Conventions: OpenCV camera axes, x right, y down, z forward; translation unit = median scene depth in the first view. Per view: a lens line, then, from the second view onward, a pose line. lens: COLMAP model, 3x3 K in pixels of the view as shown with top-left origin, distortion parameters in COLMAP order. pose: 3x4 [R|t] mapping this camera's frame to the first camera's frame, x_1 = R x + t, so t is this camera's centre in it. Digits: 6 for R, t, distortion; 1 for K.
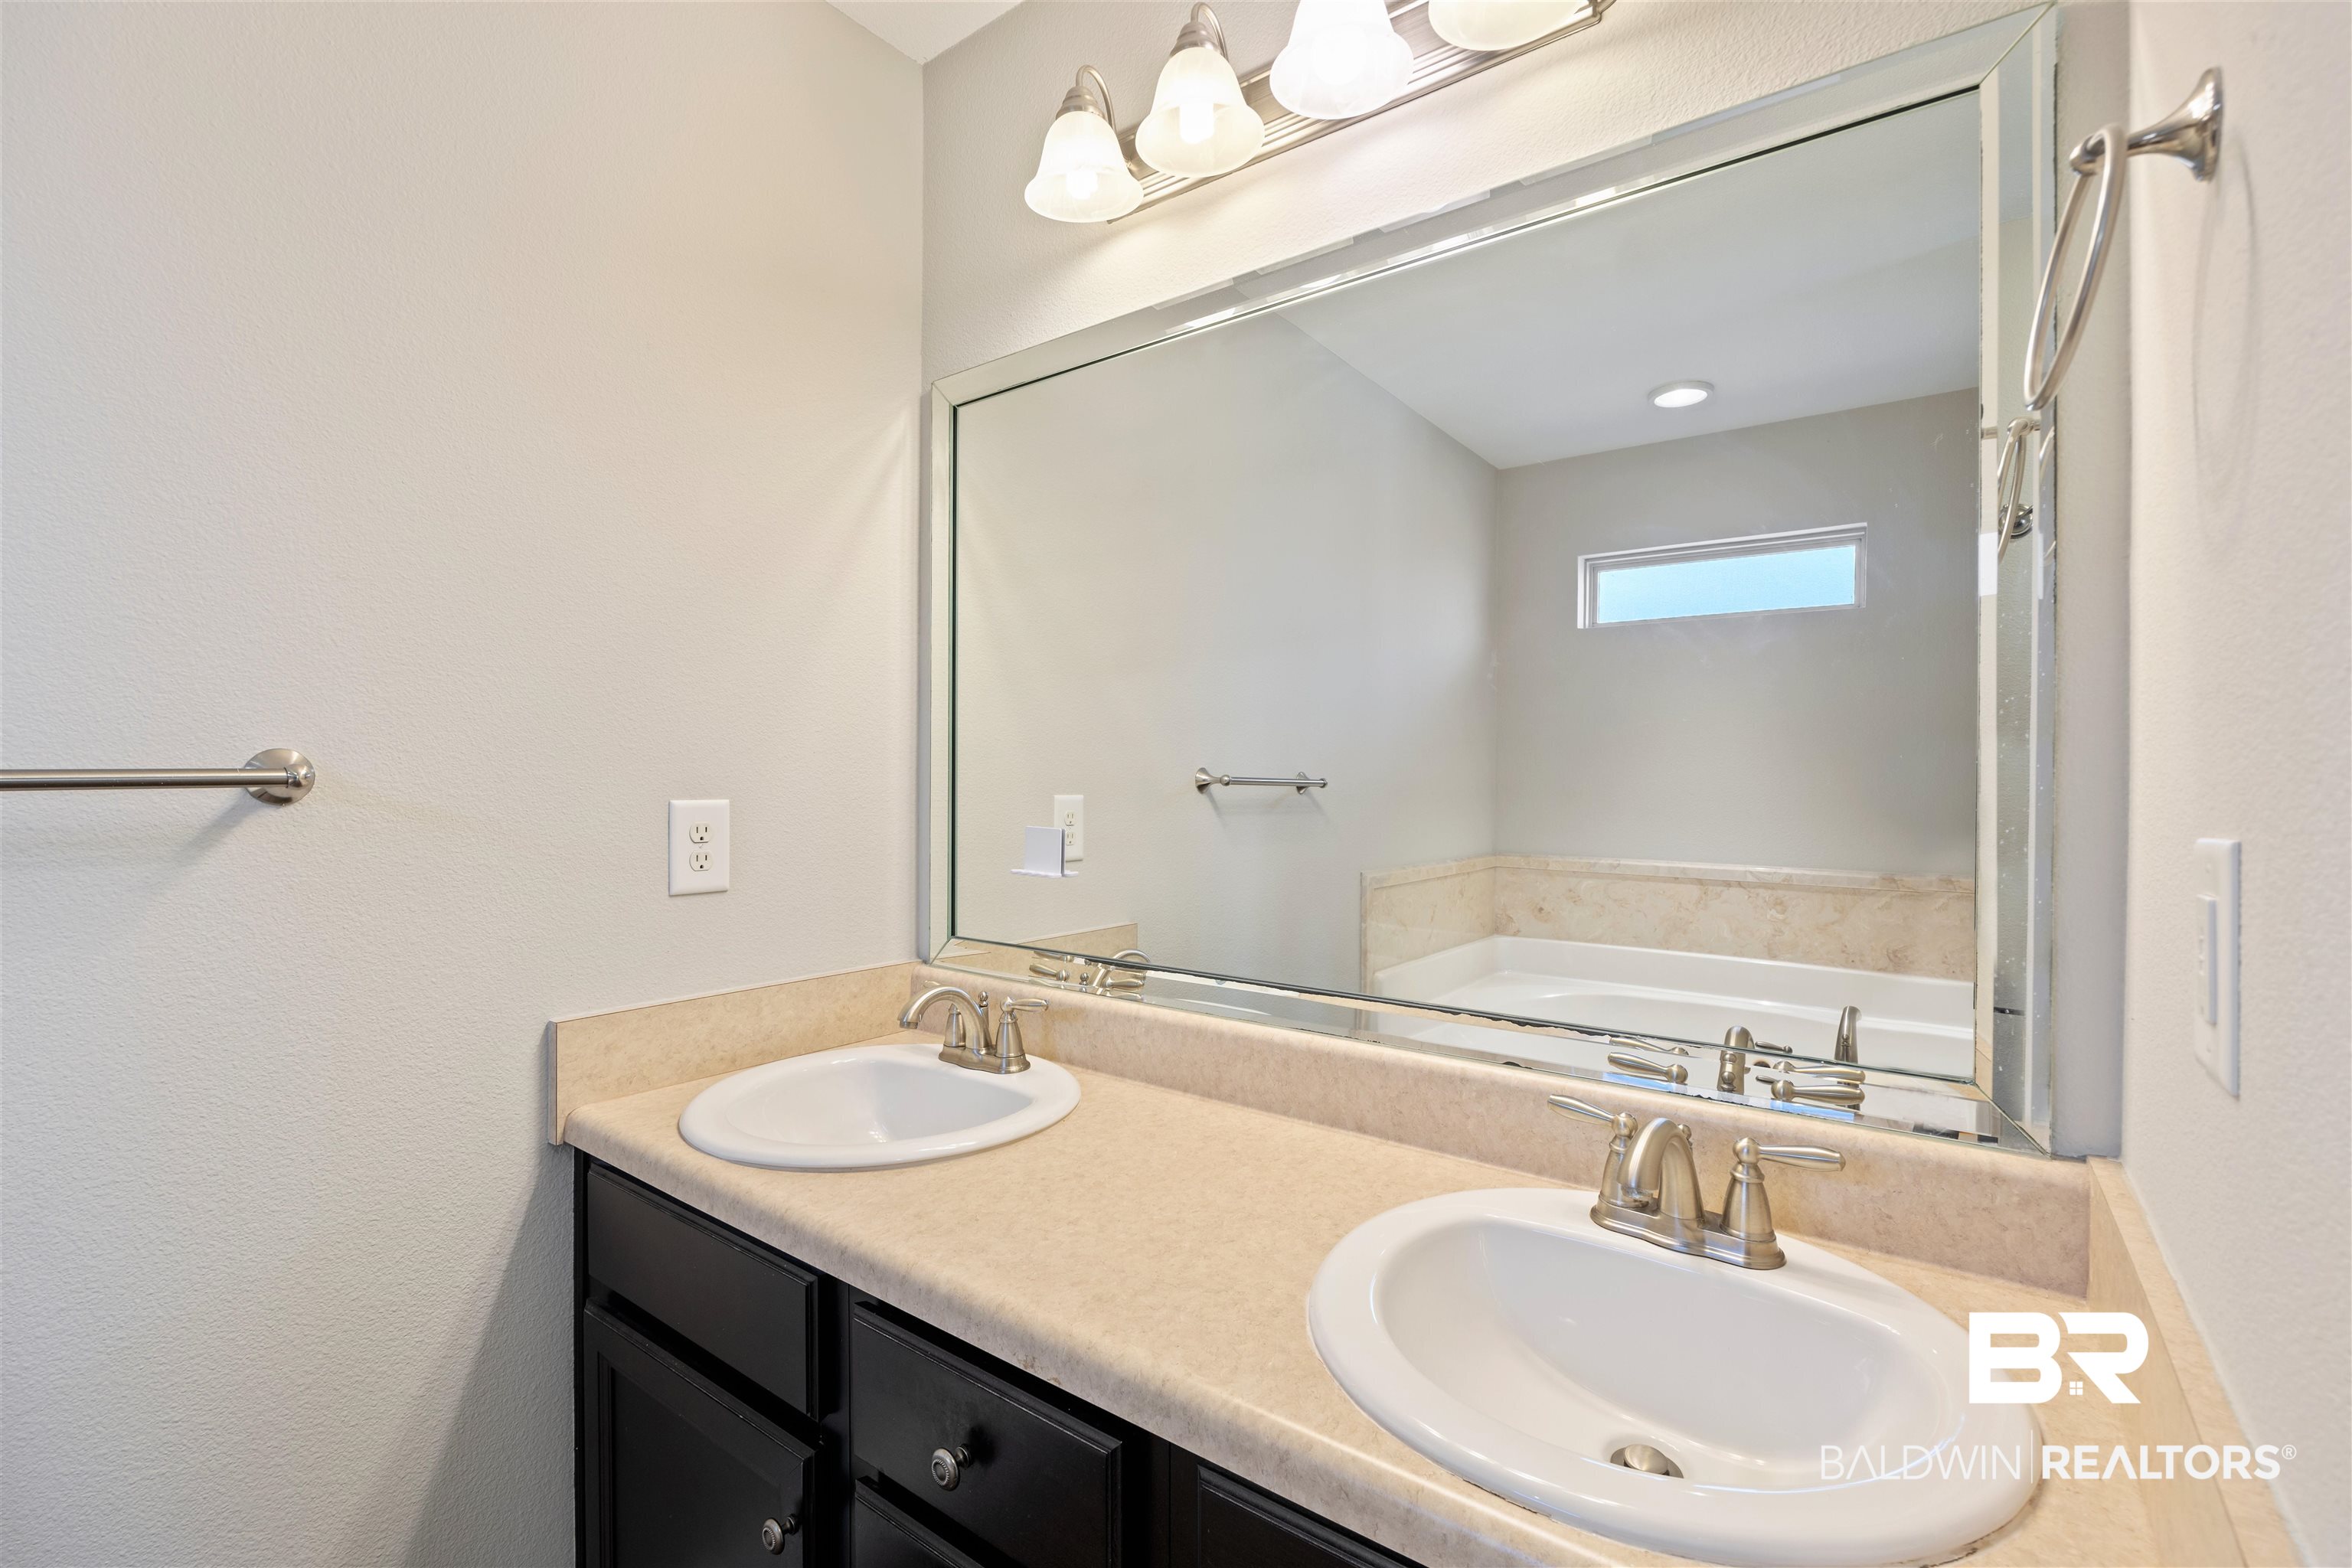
lens RADIAL K [[1026.7, 0, 1168.2], [0, 1026.7, 779.1], [0, 0, 1]] dist [-0.004767, -0.000049]
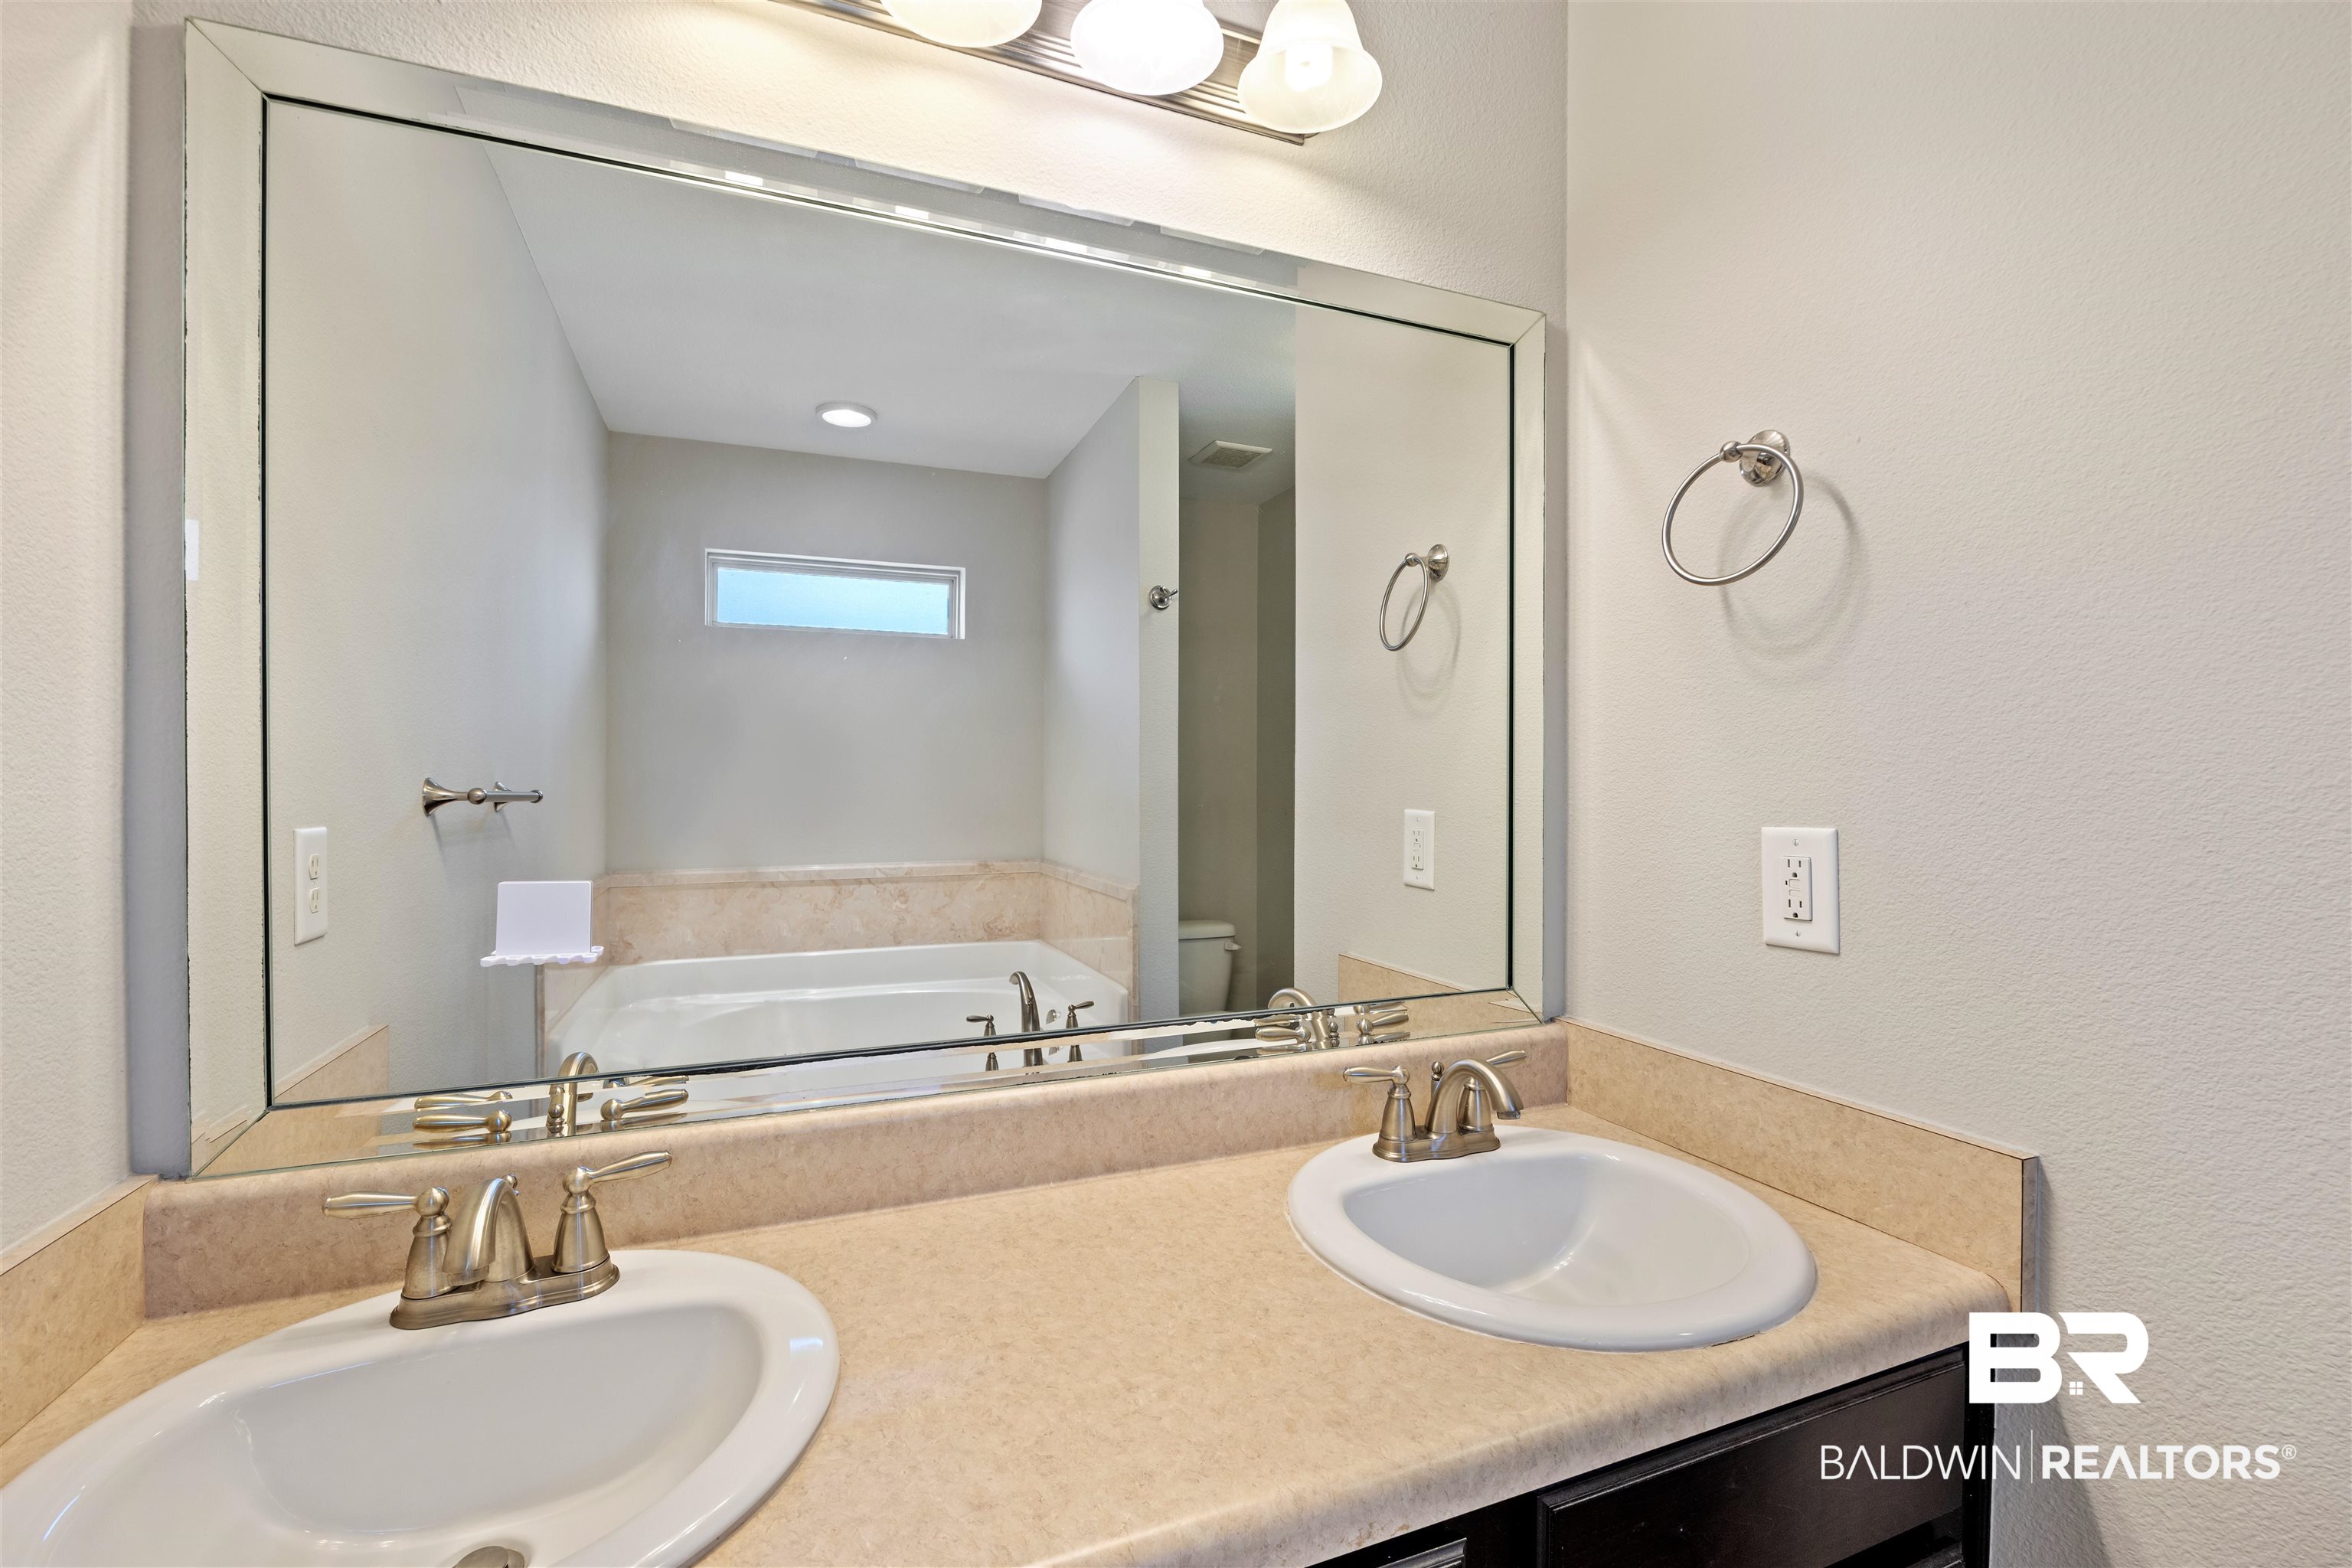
lens RADIAL K [[1026.7, 0, 1173.7], [0, 1026.7, 784.8], [0, 0, 1]] dist [-0.004767, -0.000049]
pose [[0.509749, -0.010108, 0.860264, -0.410520], [0.005519, 0.999949, 0.008479, -0.013303], [-0.860305, 0.000425, 0.509779, 0.327690]]
